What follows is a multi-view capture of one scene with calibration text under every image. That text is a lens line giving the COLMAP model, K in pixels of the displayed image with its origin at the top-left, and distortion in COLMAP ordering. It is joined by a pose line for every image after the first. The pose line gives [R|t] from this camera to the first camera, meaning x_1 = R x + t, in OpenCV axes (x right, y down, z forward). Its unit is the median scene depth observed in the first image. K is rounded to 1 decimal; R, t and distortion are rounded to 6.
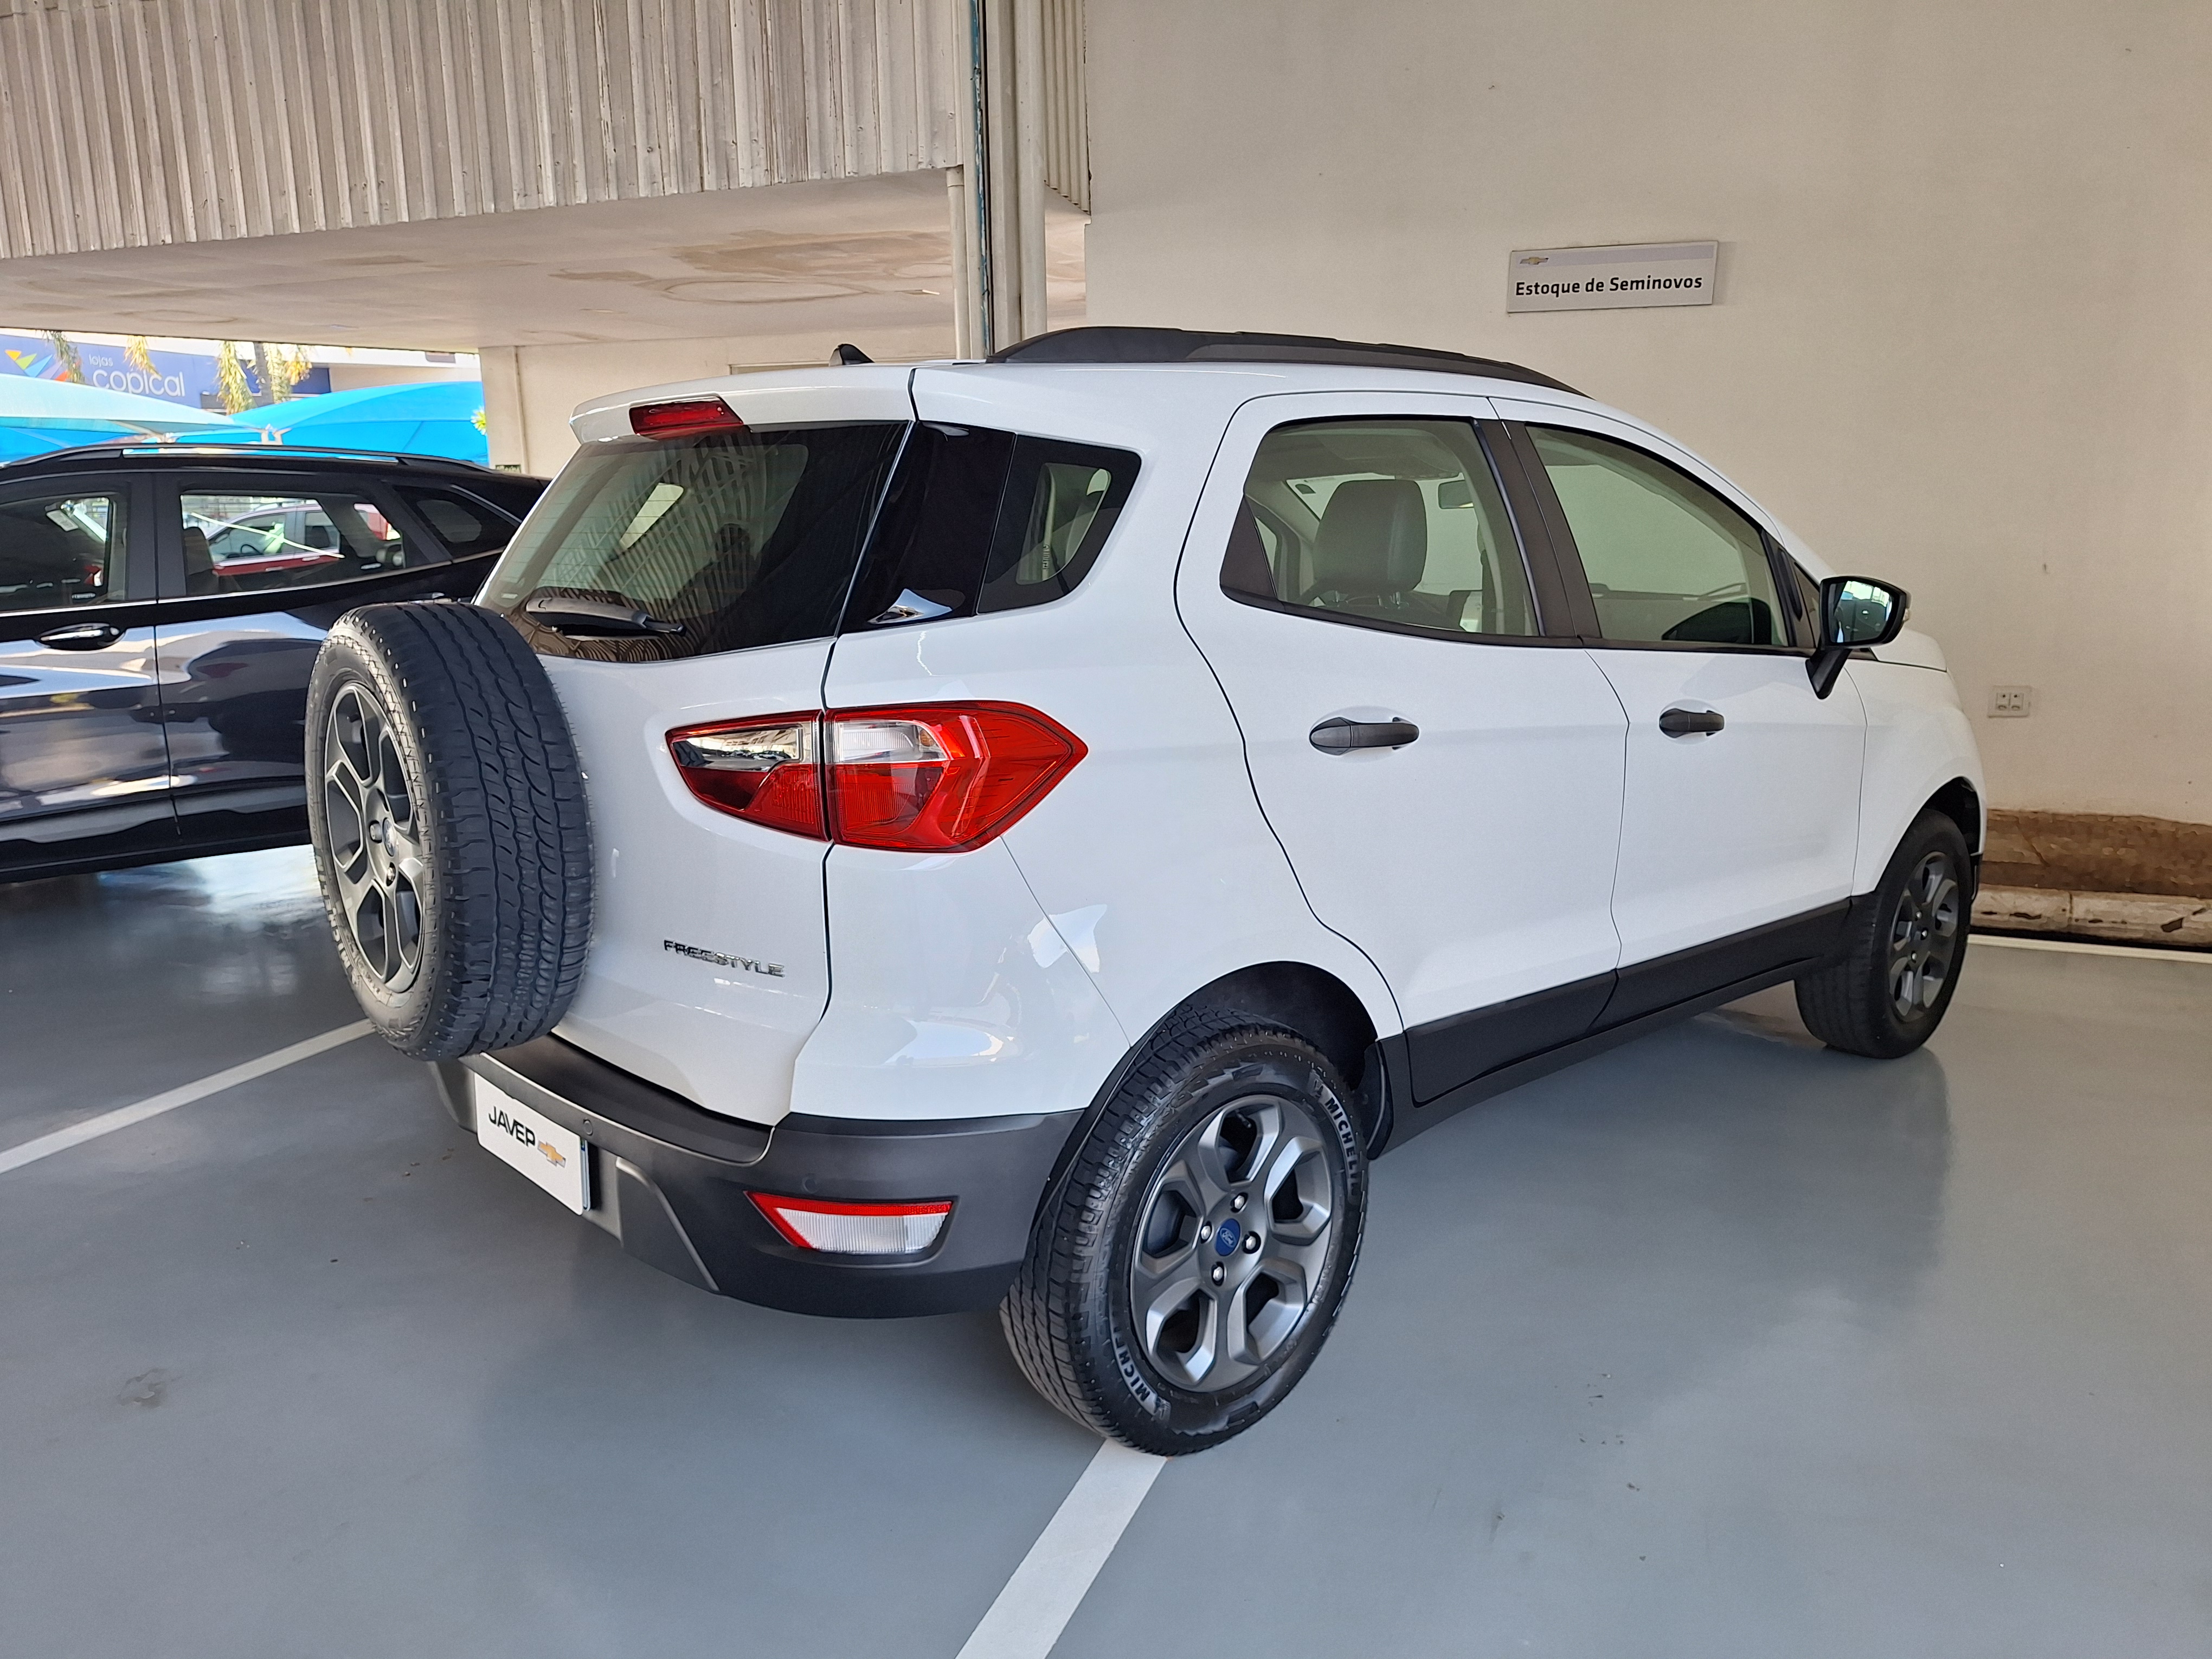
lens RADIAL K [[1498.5, 0, 1112.0], [0, 1498.5, 843.6], [0, 0, 1]] dist [0.037247, -0.029632]
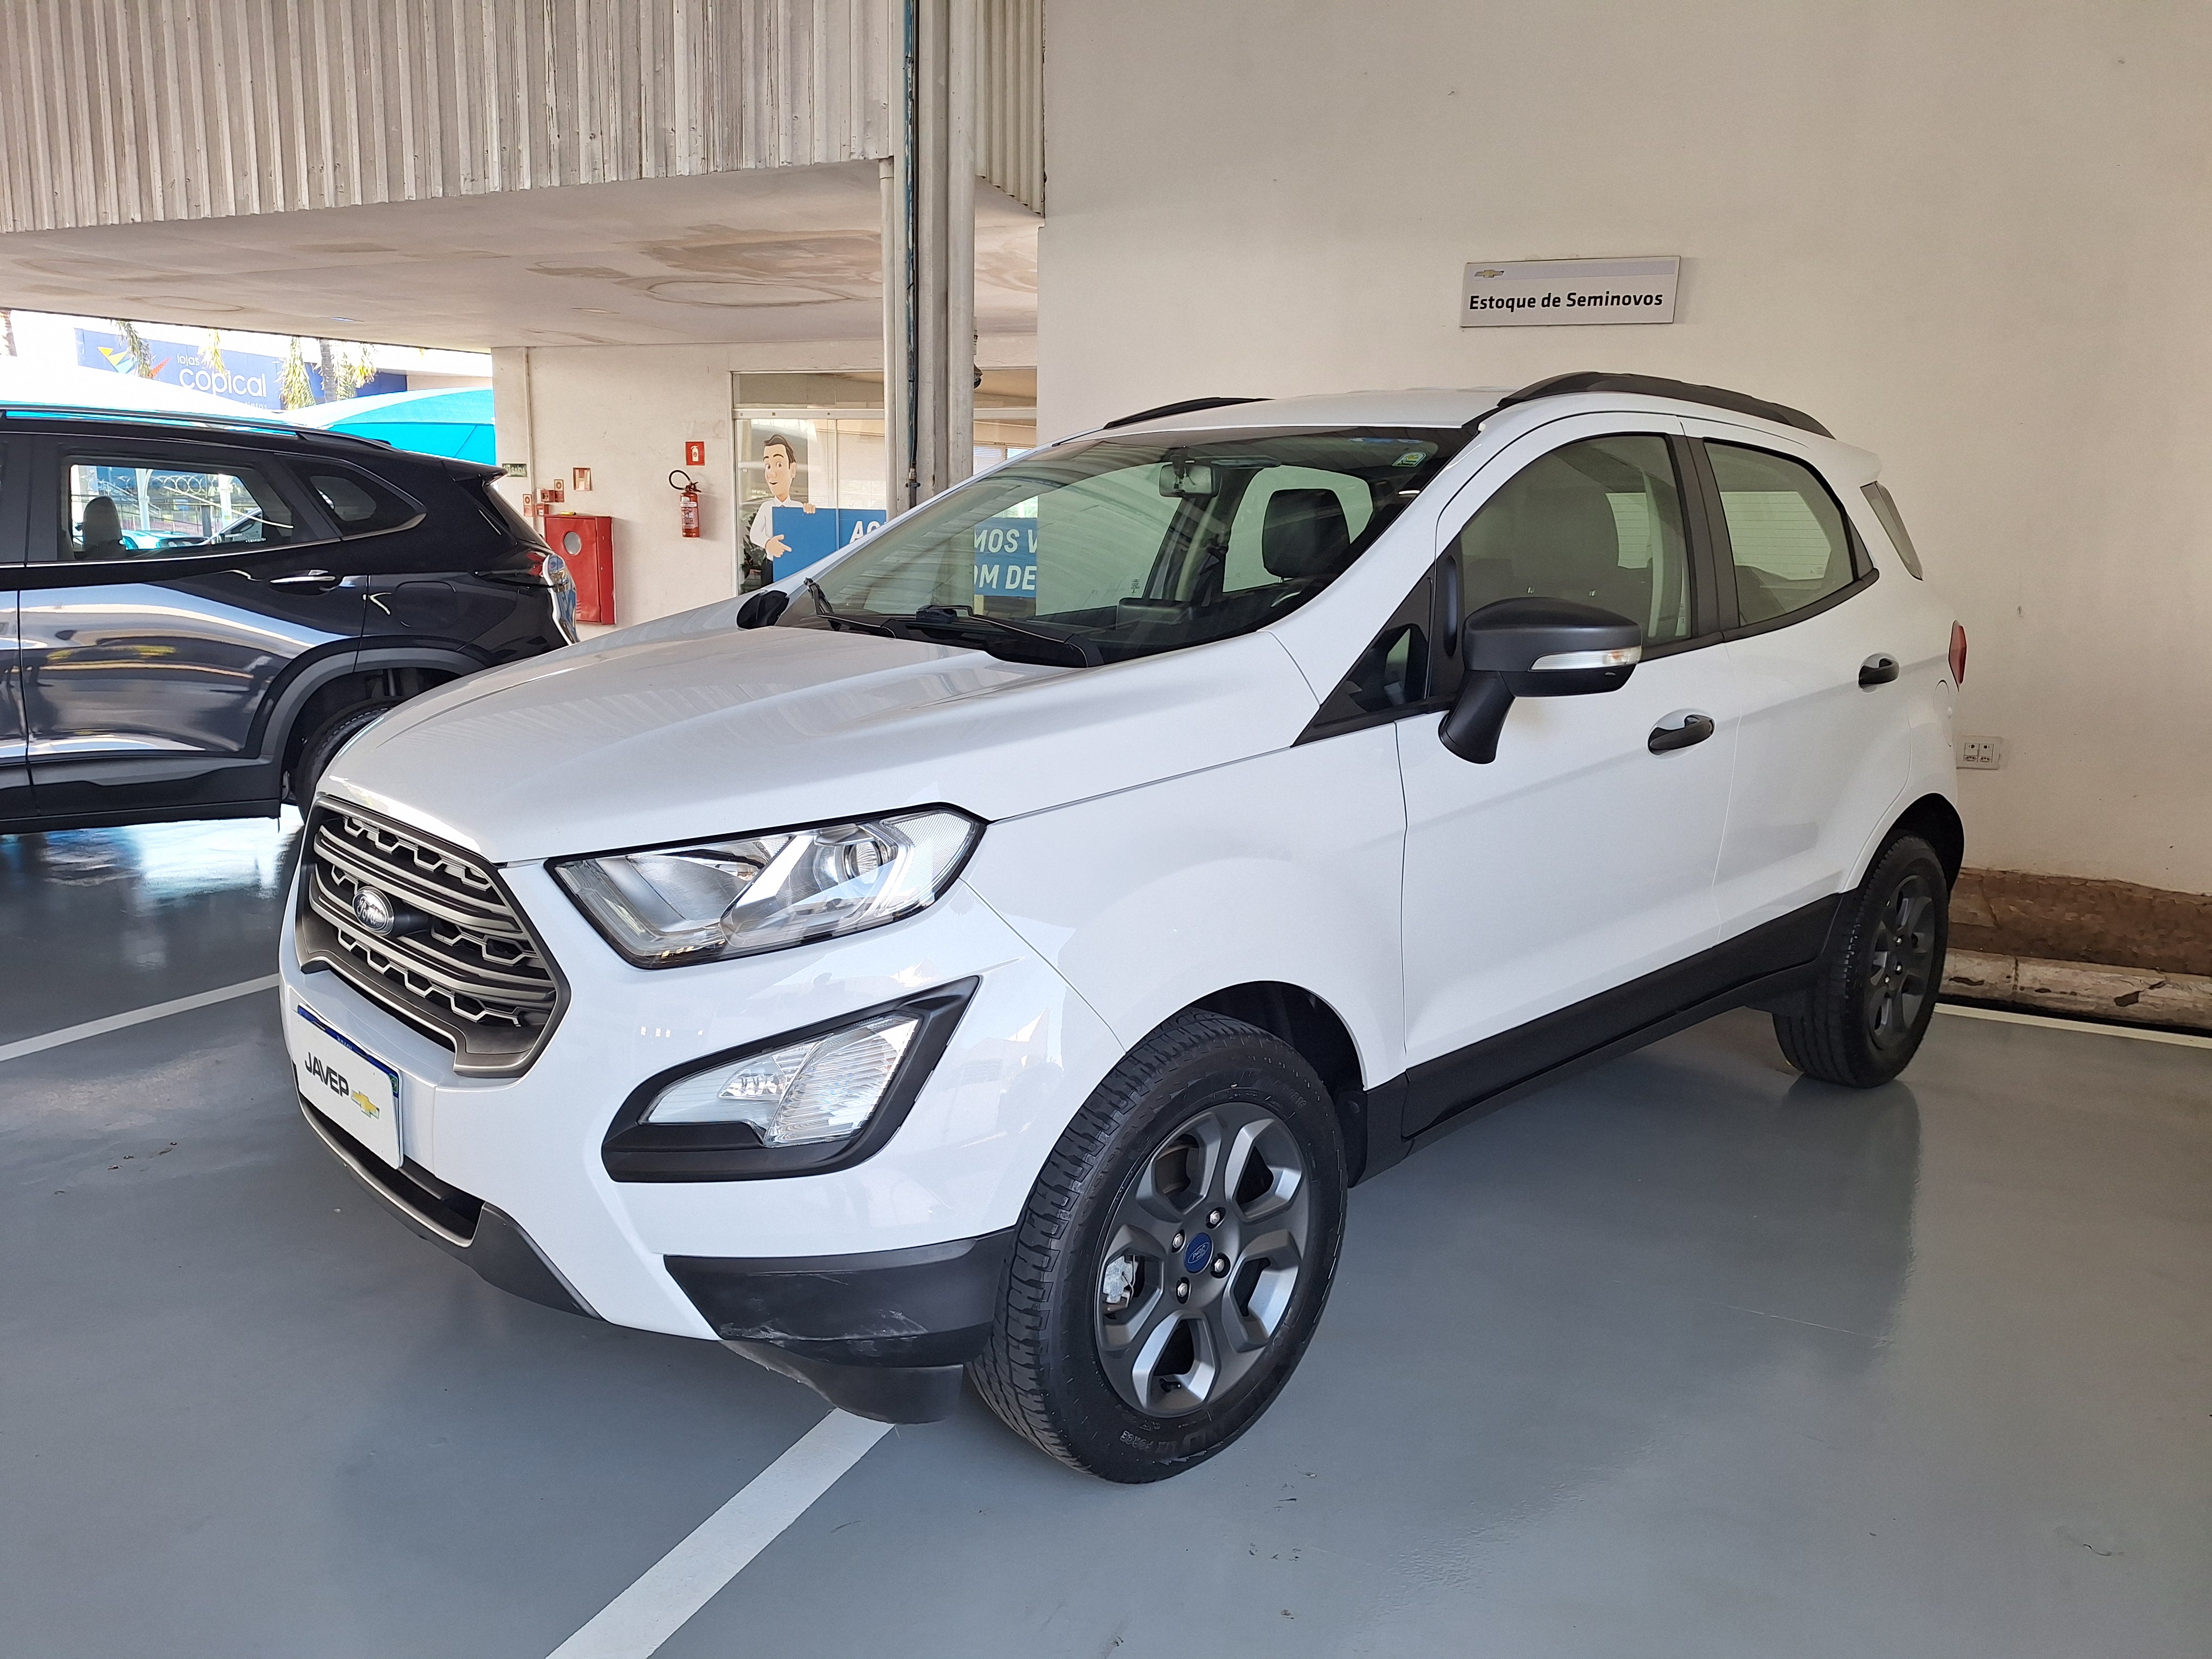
lens RADIAL K [[1481.6, 0, 1095.0], [0, 1481.6, 839.9], [0, 0, 1]] dist [0.042058, -0.030424]
pose [[0.997975, 0.045707, -0.044245, 0.087808], [-0.046596, 0.998728, -0.019288, 0.003312], [0.043307, 0.021310, 0.998834, 0.048783]]
